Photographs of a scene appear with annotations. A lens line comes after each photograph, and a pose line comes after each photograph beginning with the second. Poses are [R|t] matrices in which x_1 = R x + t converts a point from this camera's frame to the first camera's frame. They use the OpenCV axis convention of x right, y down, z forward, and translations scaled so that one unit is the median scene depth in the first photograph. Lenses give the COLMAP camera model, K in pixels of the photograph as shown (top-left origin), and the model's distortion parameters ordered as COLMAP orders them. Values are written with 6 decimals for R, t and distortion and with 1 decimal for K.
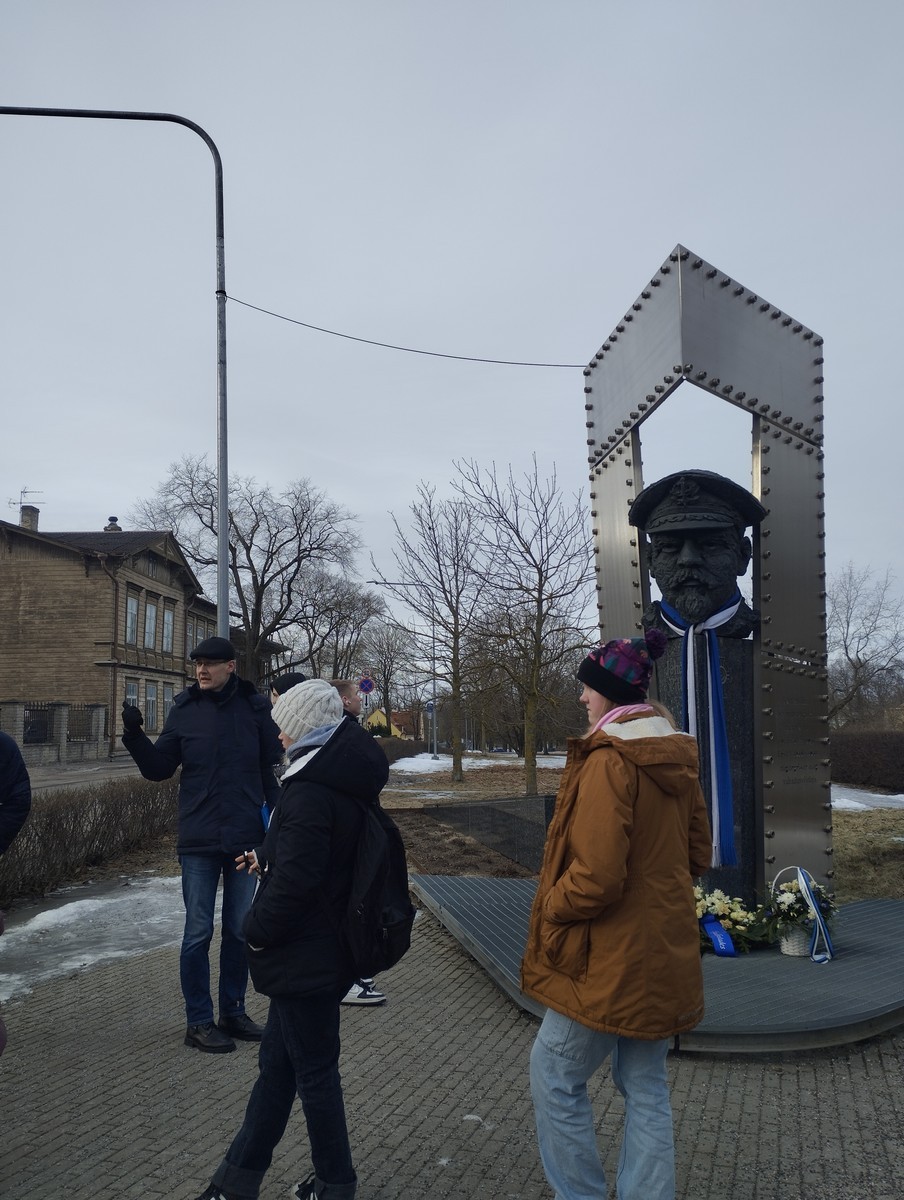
lens RADIAL K [[1026.9, 0, 452.0], [0, 1026.9, 600.0], [0, 0, 1]] dist [0.065147, -0.003404]
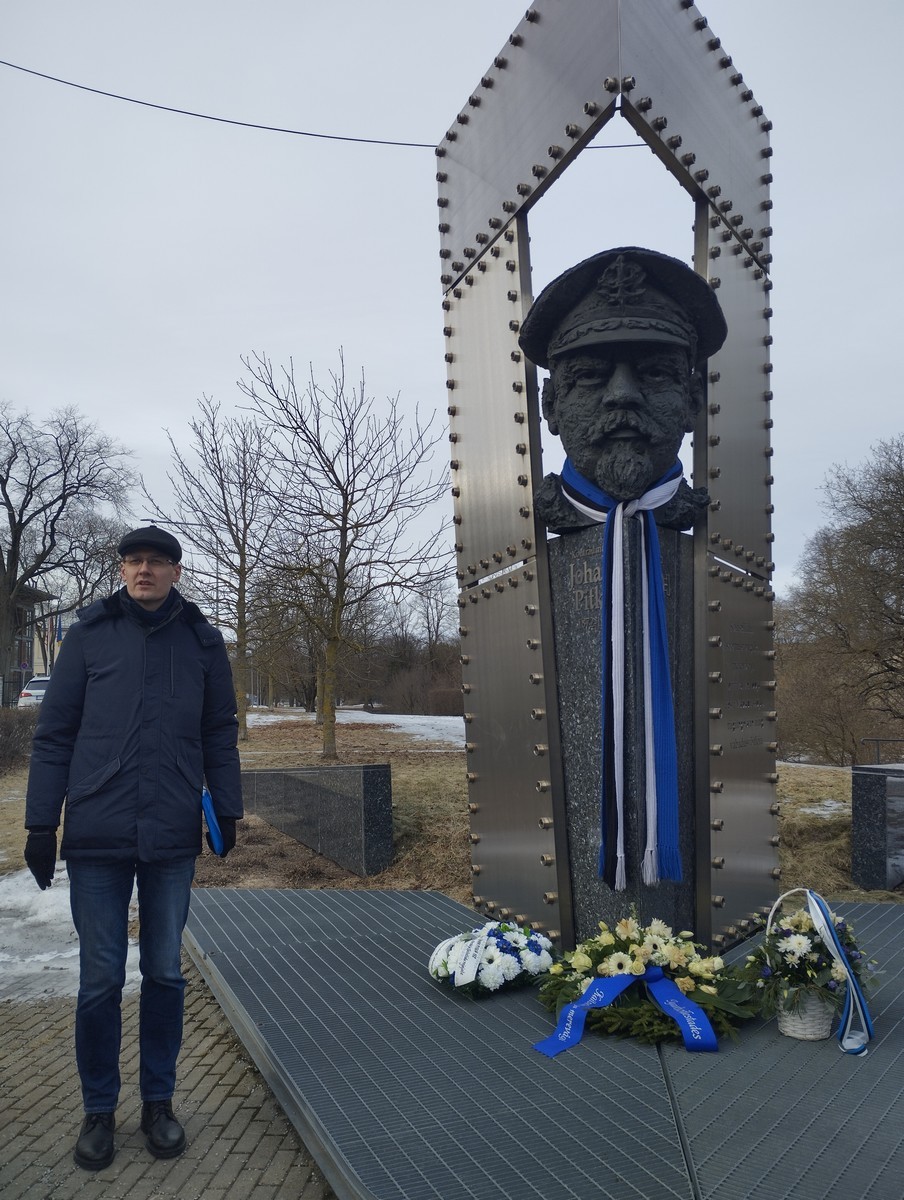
lens RADIAL K [[1026.9, 0, 452.0], [0, 1026.9, 600.0], [0, 0, 1]] dist [0.065147, -0.003404]
pose [[0.979084, 0.014922, 0.202907, 0.003145], [-0.023702, 0.998882, 0.040907, 0.043020], [-0.202069, -0.044861, 0.978343, 0.285497]]
